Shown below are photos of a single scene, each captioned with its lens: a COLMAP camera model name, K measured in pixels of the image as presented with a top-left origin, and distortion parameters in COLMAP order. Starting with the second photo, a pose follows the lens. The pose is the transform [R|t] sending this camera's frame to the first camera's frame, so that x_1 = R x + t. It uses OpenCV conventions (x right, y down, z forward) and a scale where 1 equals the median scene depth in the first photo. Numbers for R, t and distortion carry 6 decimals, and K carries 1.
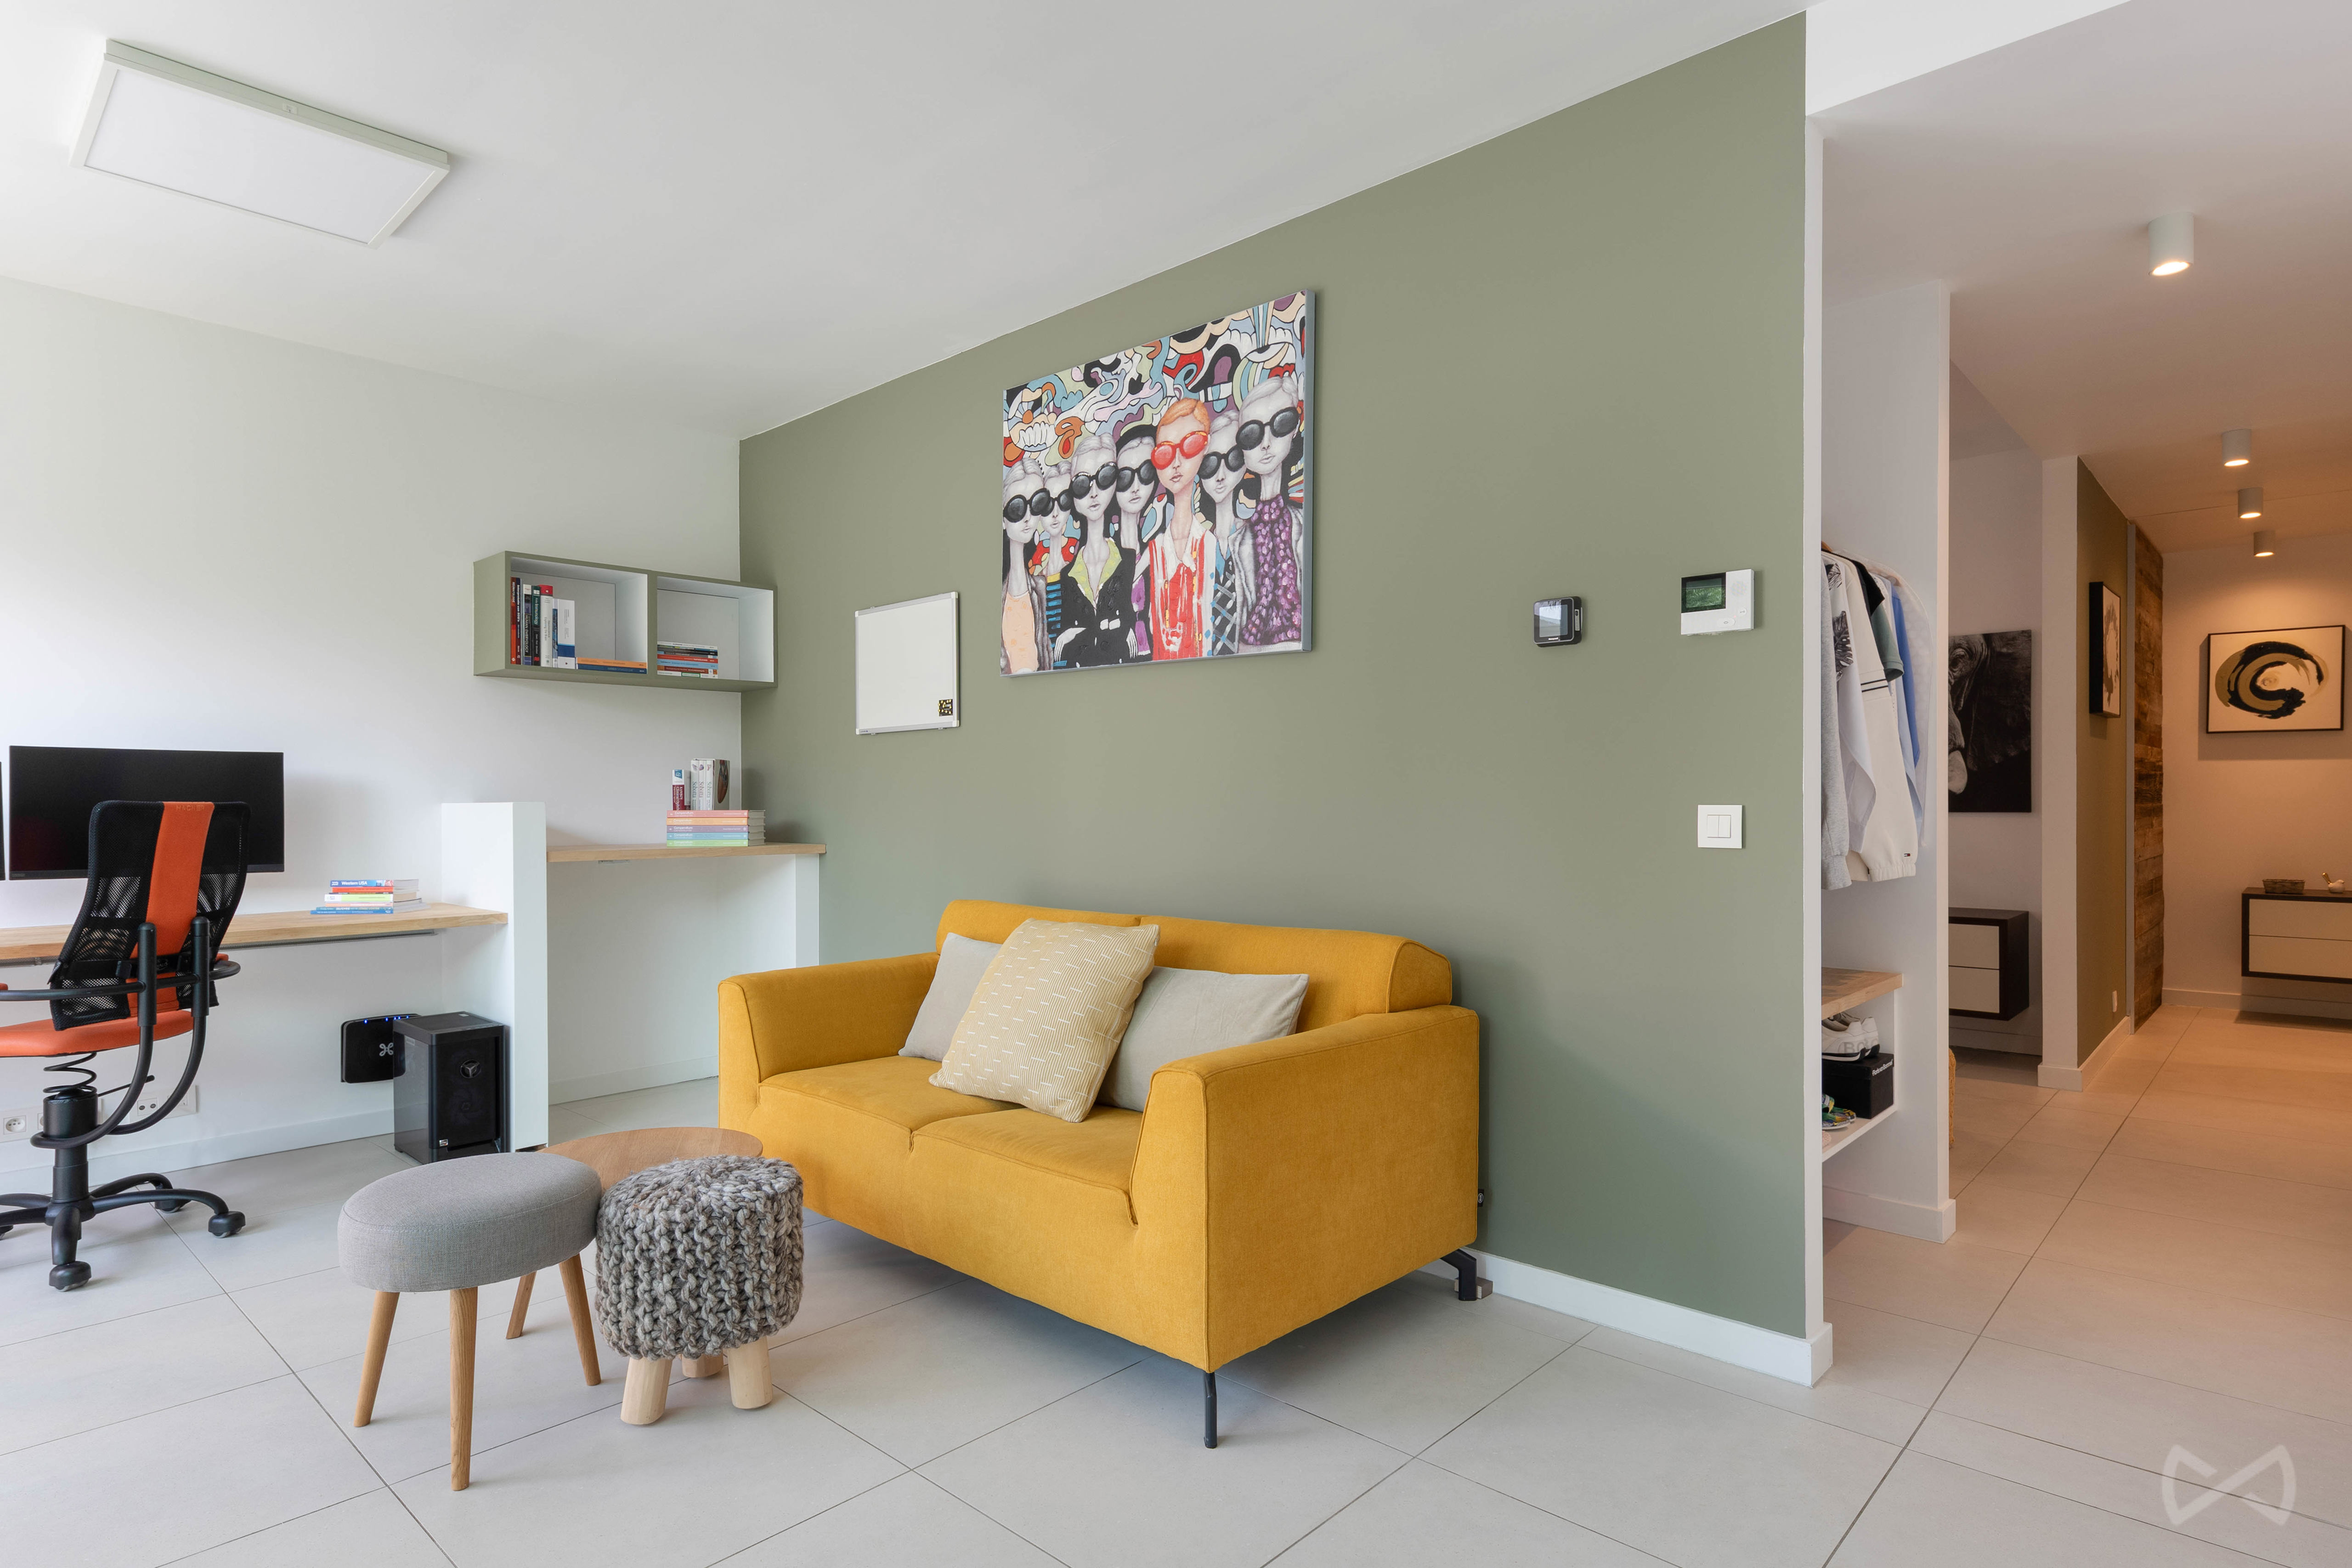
lens RADIAL K [[1260.8, 0, 1178.8], [0, 1260.8, 797.9], [0, 0, 1]] dist [0.005242, -0.000269]
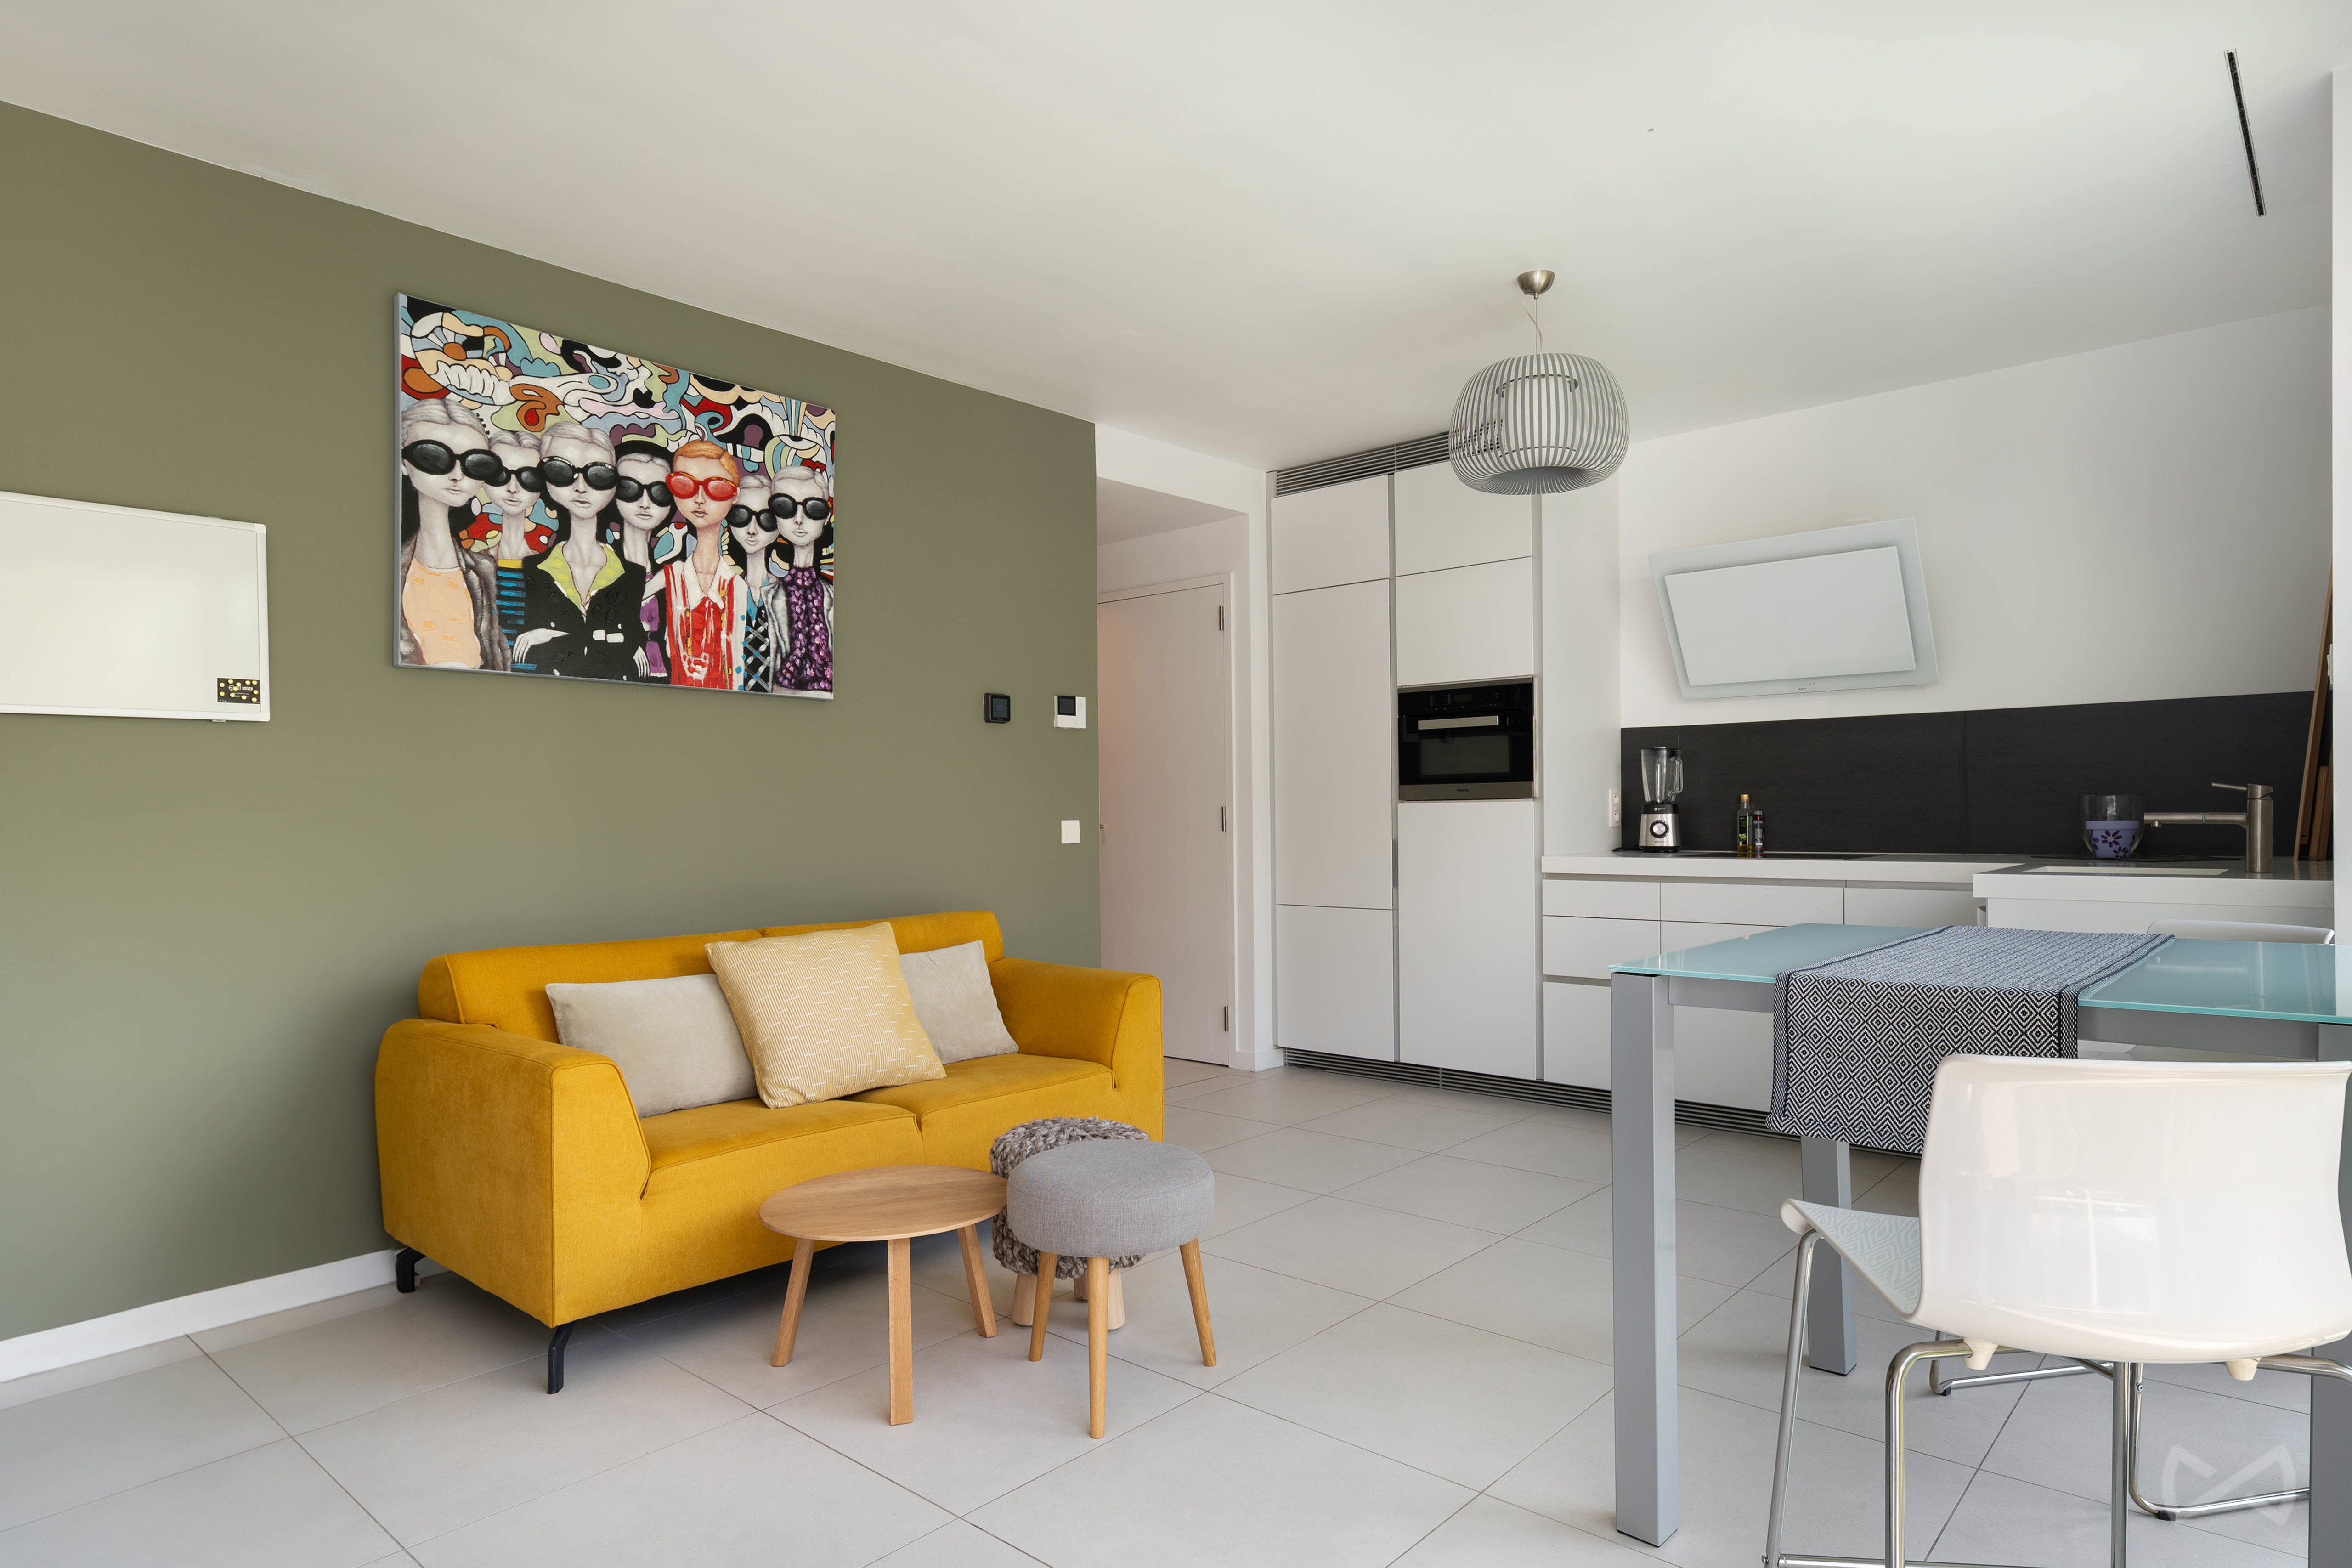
lens RADIAL K [[1347.3, 0, 1219.9], [0, 1347.3, 813.9], [0, 0, 1]] dist [0.024299, 0.001062]
pose [[-0.041677, 0.000938, 0.999131, -1.159201], [0.012033, 0.999928, -0.000437, 0.000169], [-0.999059, 0.012005, -0.041685, 0.632840]]
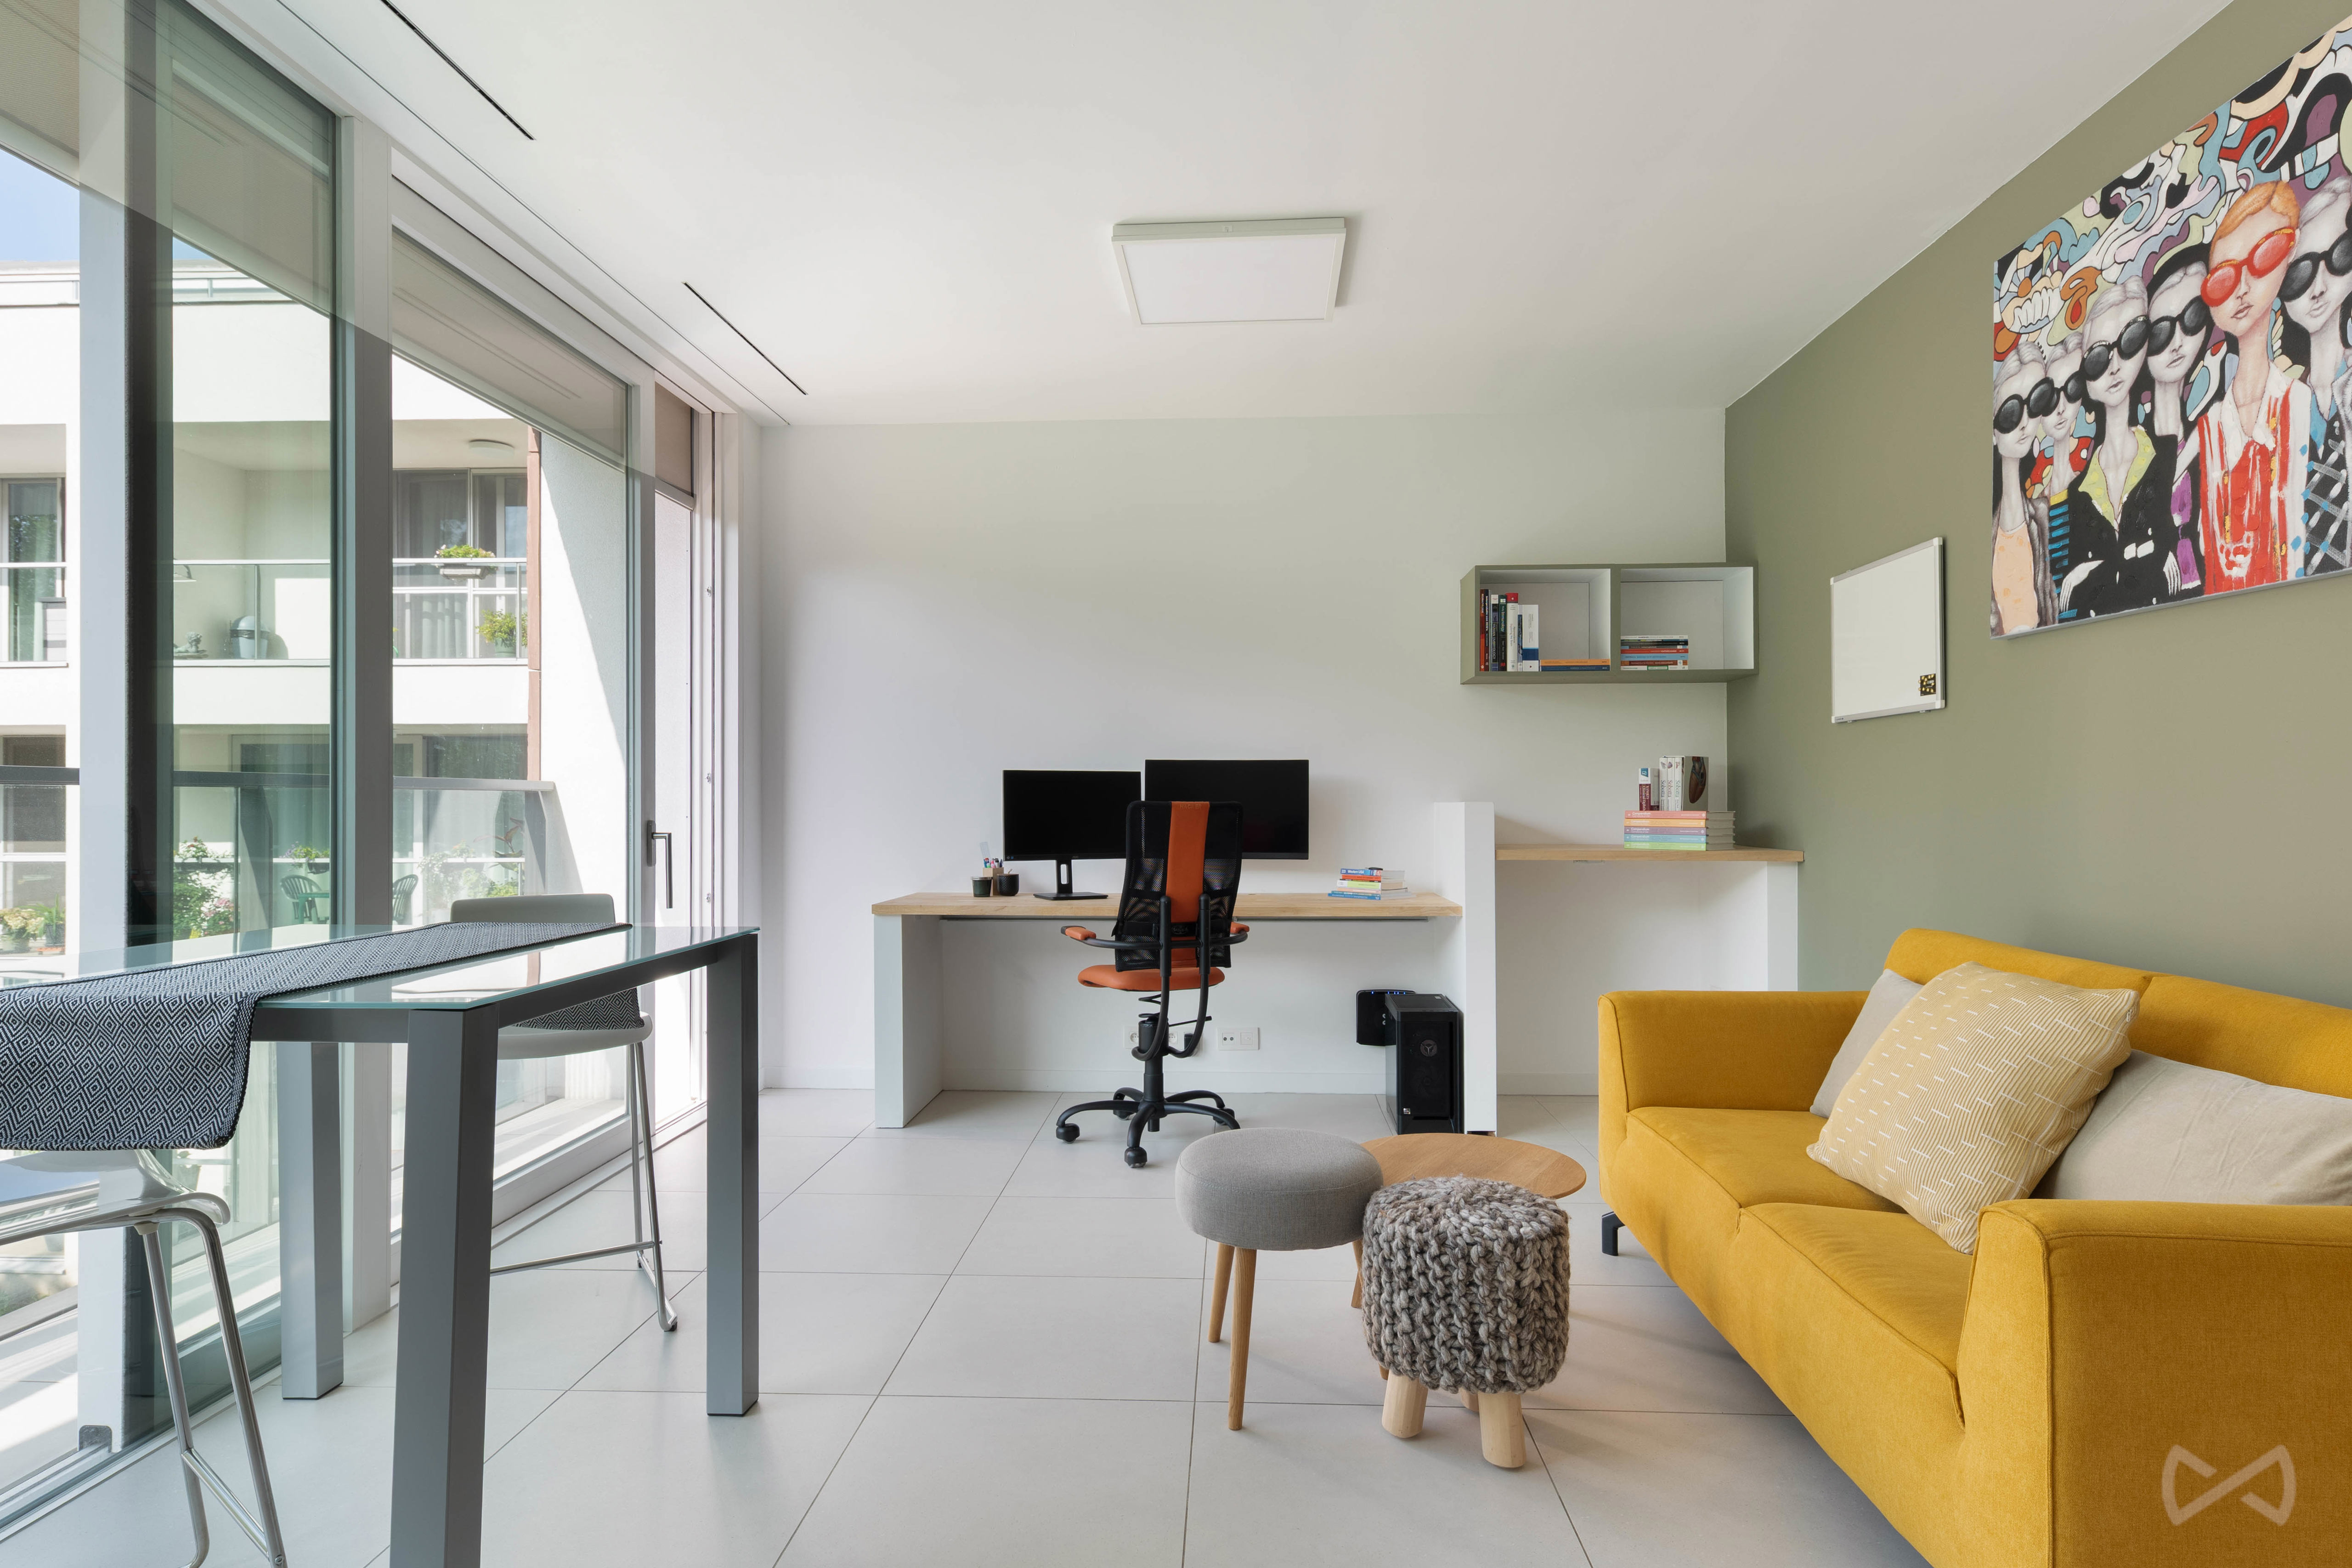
lens RADIAL K [[1260.8, 0, 1169.0], [0, 1260.8, 789.7], [0, 0, 1]] dist [0.005242, -0.000269]
pose [[0.640764, -0.004055, -0.767727, 0.147980], [0.001756, 0.999991, -0.003816, -0.003997], [0.767736, 0.001097, 0.640765, 0.153340]]
